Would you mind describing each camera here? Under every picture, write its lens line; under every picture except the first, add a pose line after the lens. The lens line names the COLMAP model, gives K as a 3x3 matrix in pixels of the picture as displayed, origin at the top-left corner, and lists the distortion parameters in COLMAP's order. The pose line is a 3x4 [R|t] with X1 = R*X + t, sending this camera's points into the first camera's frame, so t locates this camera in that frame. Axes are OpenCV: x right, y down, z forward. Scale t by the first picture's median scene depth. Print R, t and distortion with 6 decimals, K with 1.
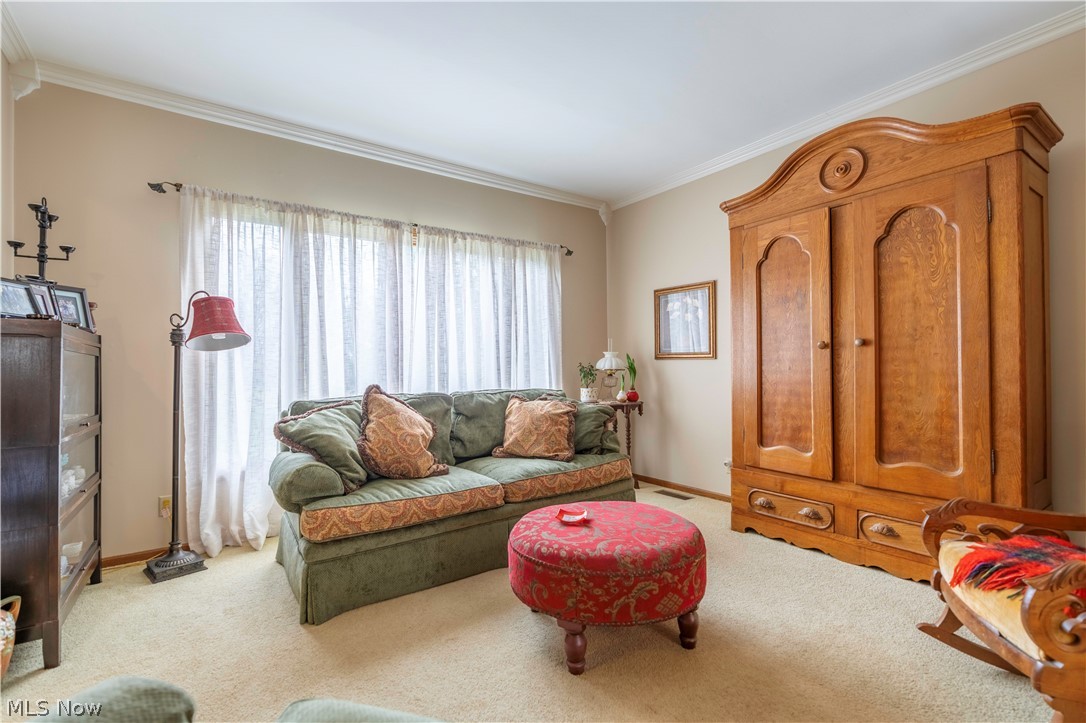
lens RADIAL K [[486.8, 0, 543.0], [0, 486.8, 361.5], [0, 0, 1]] dist [-0.000905, -0.000260]
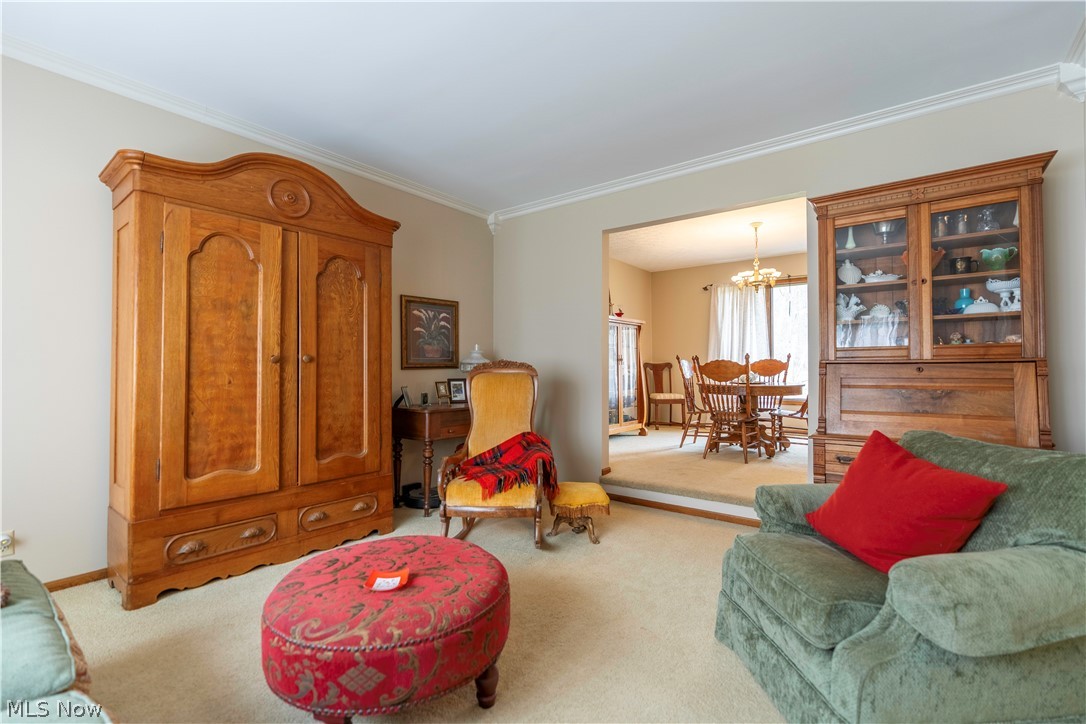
lens RADIAL K [[486.8, 0, 543.0], [0, 486.8, 362.0], [0, 0, 1]] dist [-0.000905, -0.000260]
pose [[-0.283161, 0.028222, 0.958657, -0.603881], [-0.008821, 0.999448, -0.032029, -0.000064], [-0.959032, -0.017526, -0.282755, 0.802265]]
